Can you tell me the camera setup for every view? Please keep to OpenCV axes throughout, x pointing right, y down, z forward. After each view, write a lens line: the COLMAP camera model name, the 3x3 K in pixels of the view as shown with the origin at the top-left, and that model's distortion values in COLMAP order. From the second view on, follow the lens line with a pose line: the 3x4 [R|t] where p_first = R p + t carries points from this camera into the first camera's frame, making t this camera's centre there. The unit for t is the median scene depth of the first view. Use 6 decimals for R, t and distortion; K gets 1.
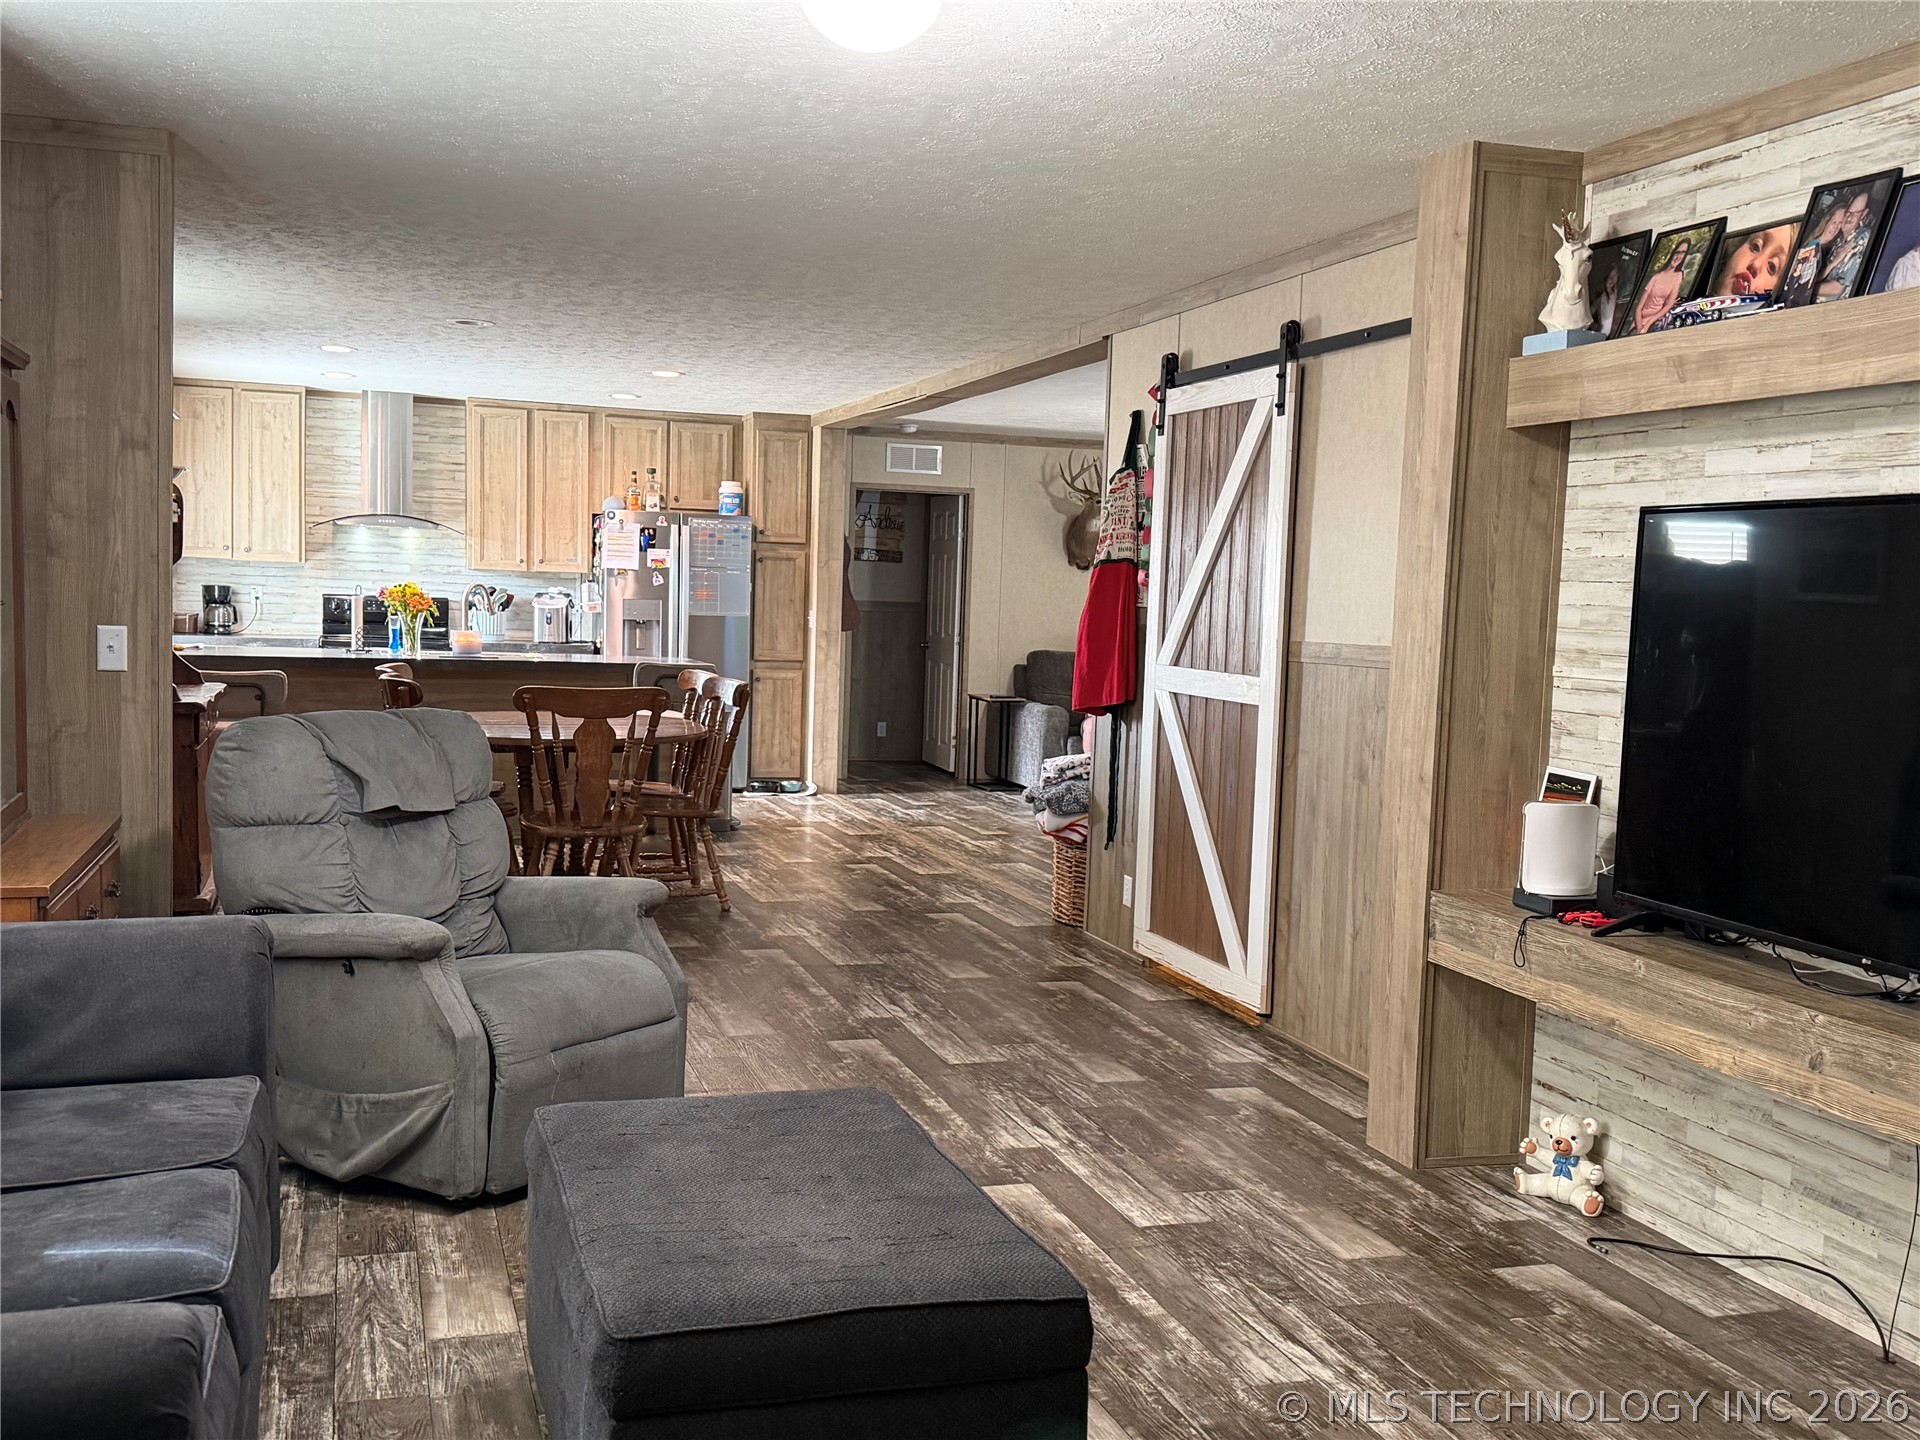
lens RADIAL K [[1887.1, 0, 979.3], [0, 1887.1, 730.7], [0, 0, 1]] dist [0.062762, 0.000000]
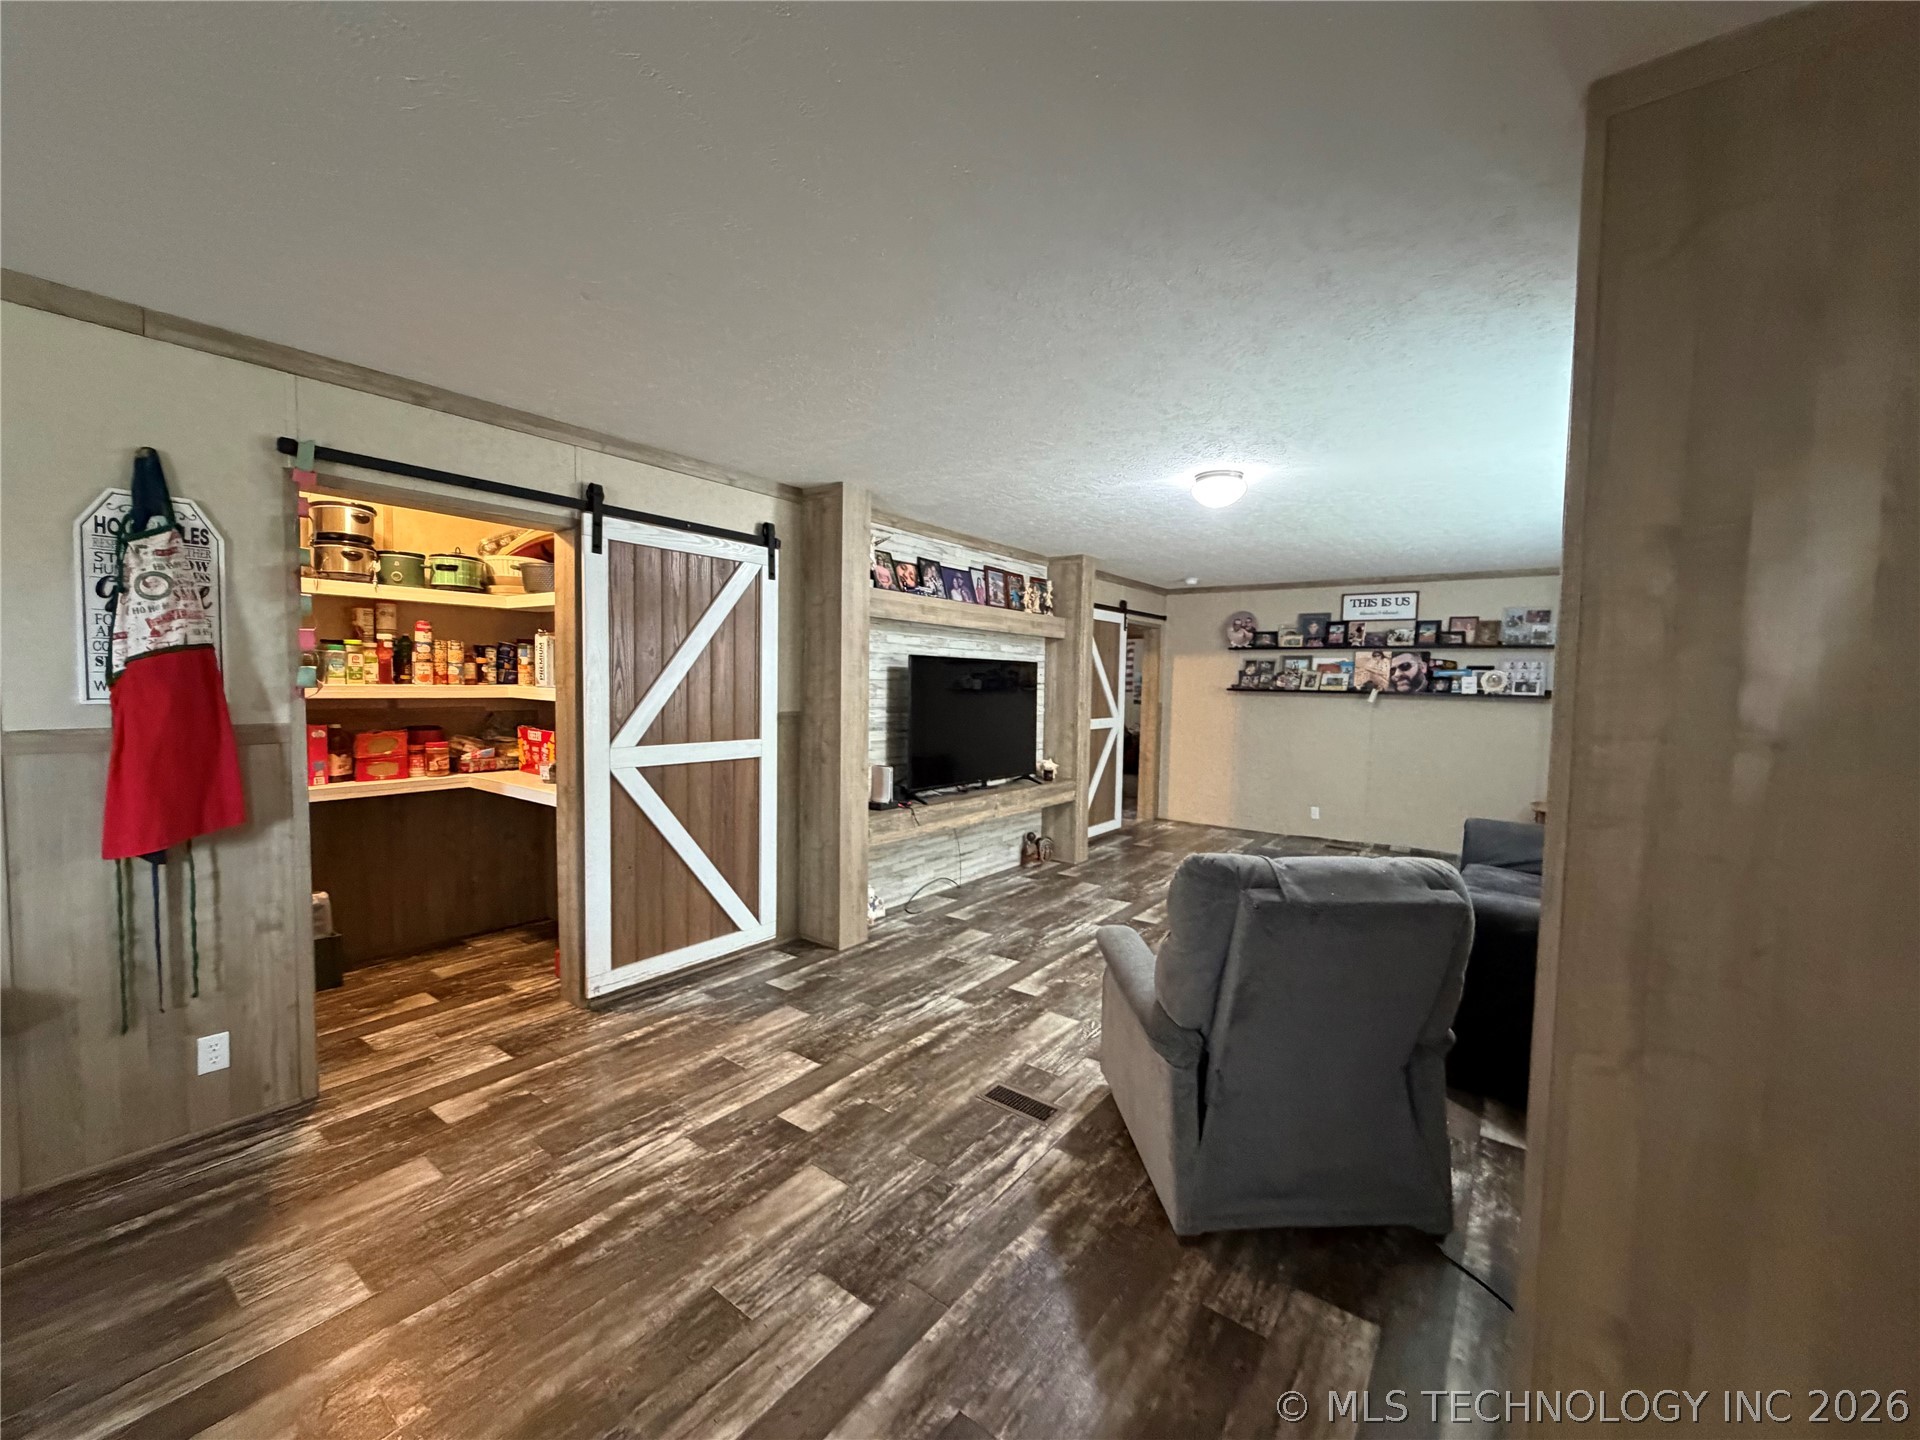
lens RADIAL K [[766.9, 0, 961.0], [0, 766.9, 716.5], [0, 0, 1]] dist [0.000047, 0.000538]
pose [[-0.580794, -0.064652, 0.811479, -0.563174], [0.037812, 0.993623, 0.106227, -0.127352], [-0.813172, 0.092380, -0.574646, 1.435219]]
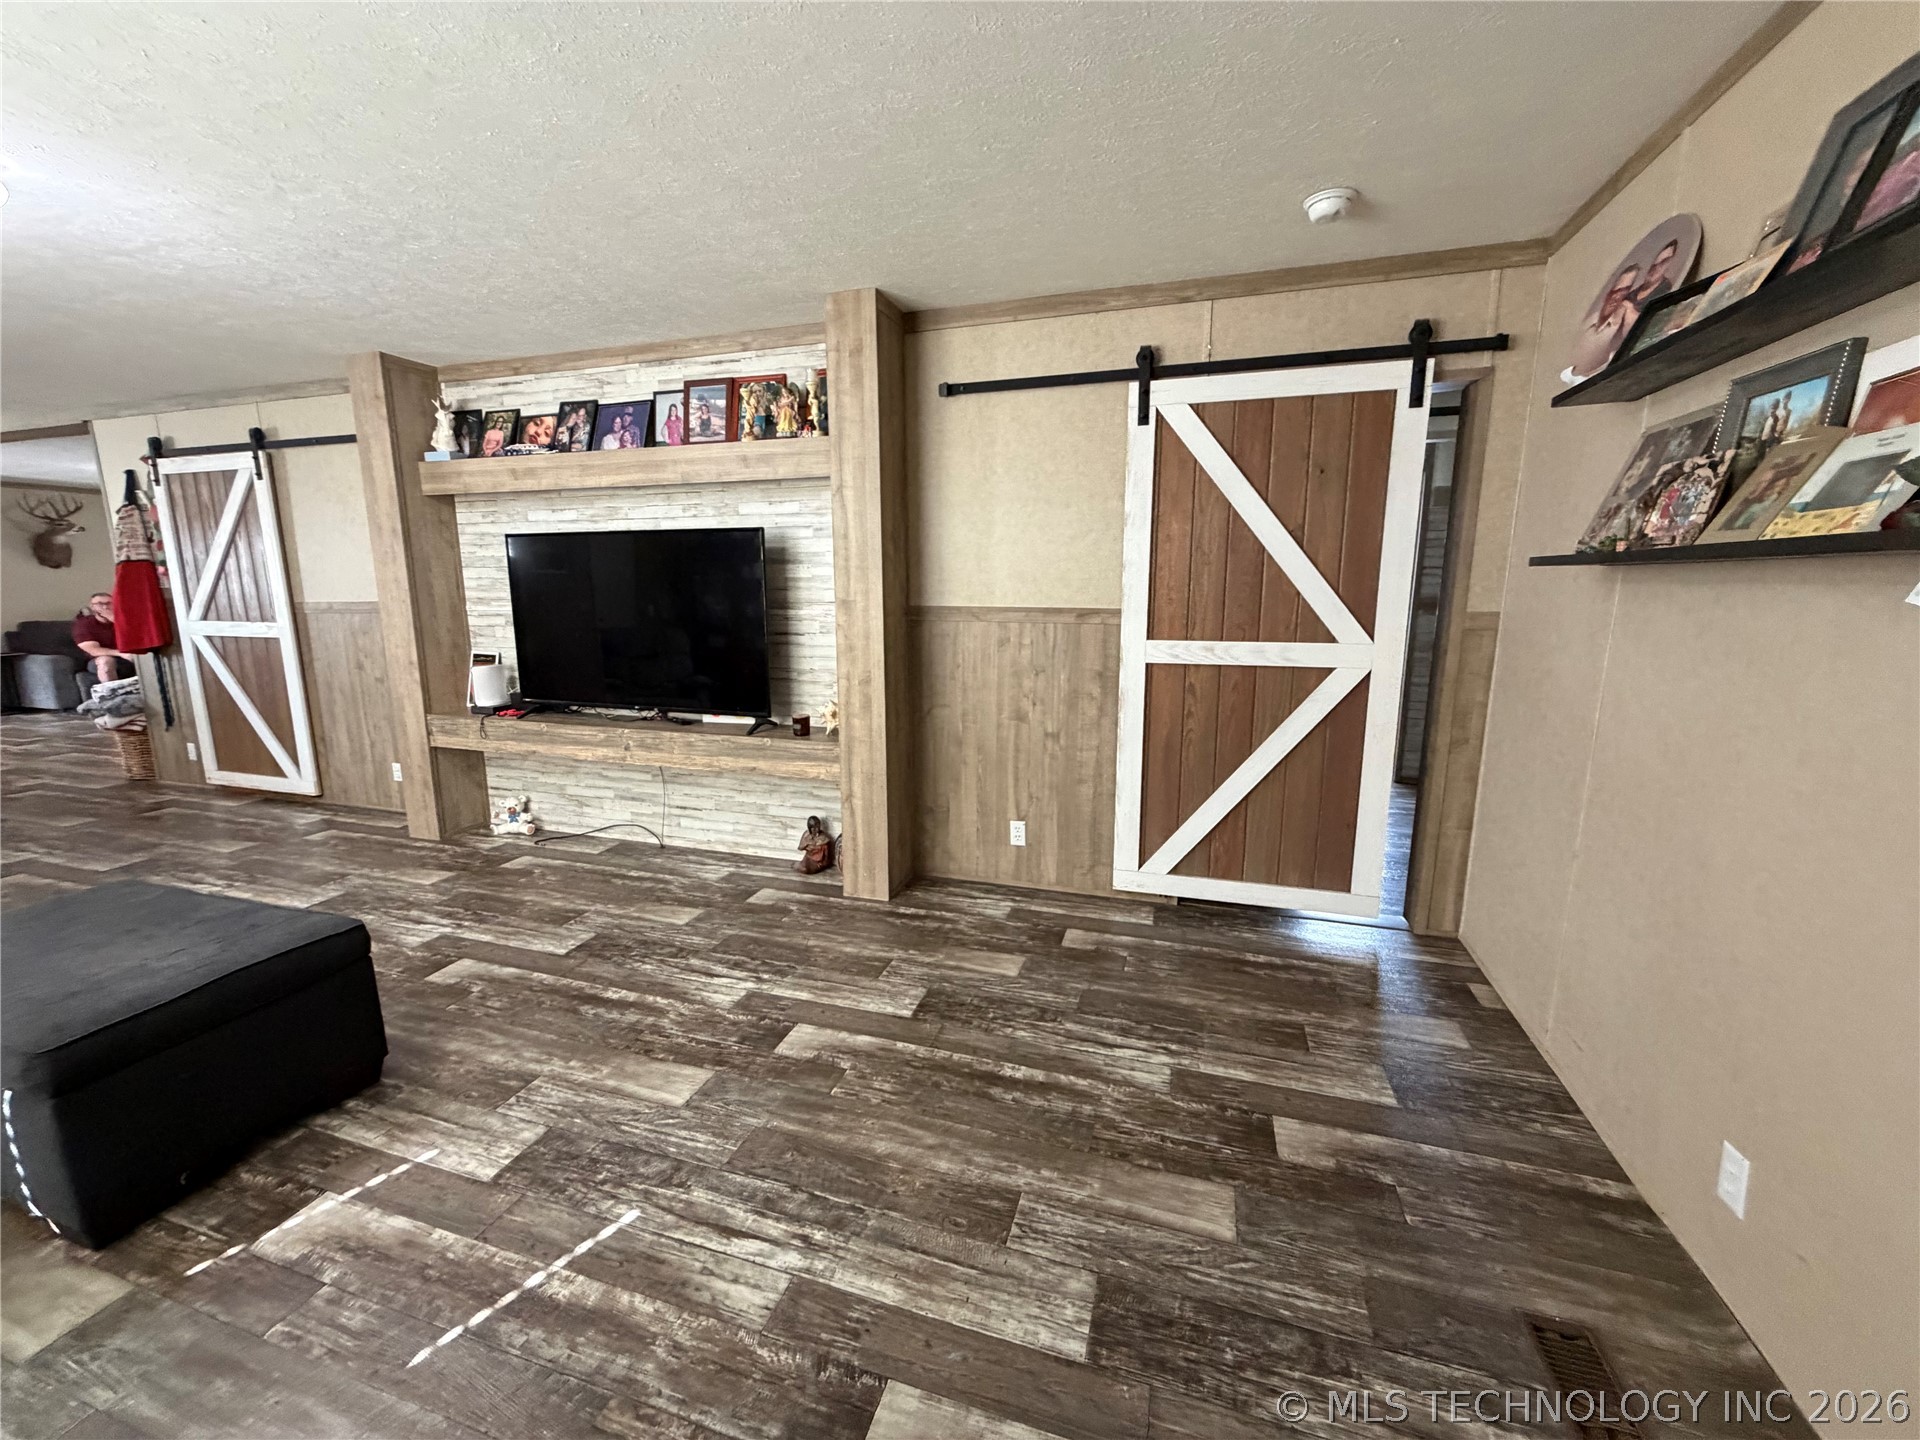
lens RADIAL K [[766.9, 0, 956.0], [0, 766.9, 730.3], [0, 0, 1]] dist [0.000047, 0.000538]
pose [[0.577293, -0.191407, 0.793786, -0.113361], [0.085137, 0.980948, 0.174621, 0.001119], [-0.812086, -0.033227, 0.582591, -0.001077]]
